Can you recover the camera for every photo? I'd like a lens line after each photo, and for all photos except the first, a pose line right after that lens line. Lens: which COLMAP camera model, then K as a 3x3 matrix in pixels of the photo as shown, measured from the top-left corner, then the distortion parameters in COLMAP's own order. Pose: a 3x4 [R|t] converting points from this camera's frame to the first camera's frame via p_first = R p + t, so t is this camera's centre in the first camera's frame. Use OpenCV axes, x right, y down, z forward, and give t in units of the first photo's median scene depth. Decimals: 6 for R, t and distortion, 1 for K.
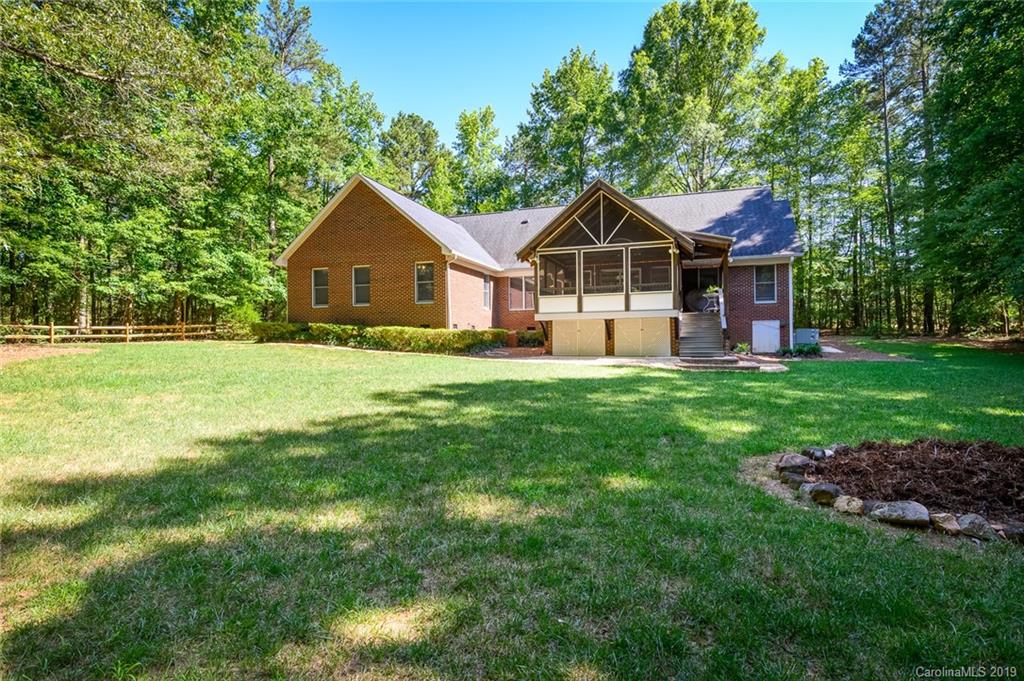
lens RADIAL K [[544.5, 0, 512.0], [0, 544.5, 340.5], [0, 0, 1]] dist [0.003499, 0.000018]
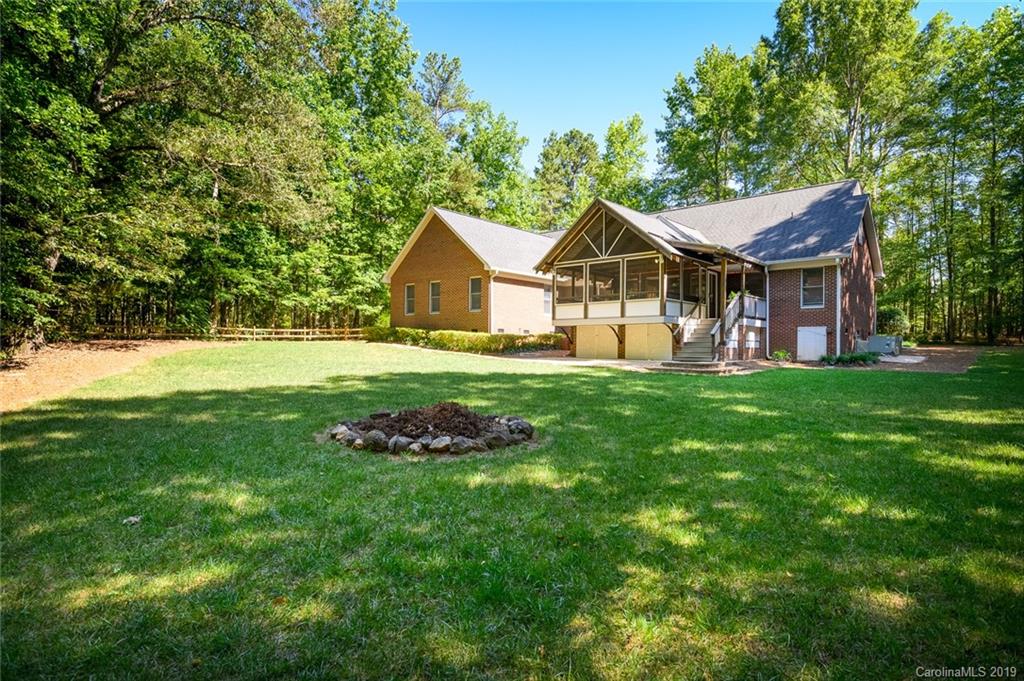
lens RADIAL K [[556.4, 0, 512.0], [0, 556.4, 340.5], [0, 0, 1]] dist [-0.001549, -0.001178]
pose [[0.922094, 0.012375, -0.386767, 0.363935], [-0.016233, 0.999846, -0.006710, 0.002511], [0.386625, 0.012466, 0.922153, -0.089268]]
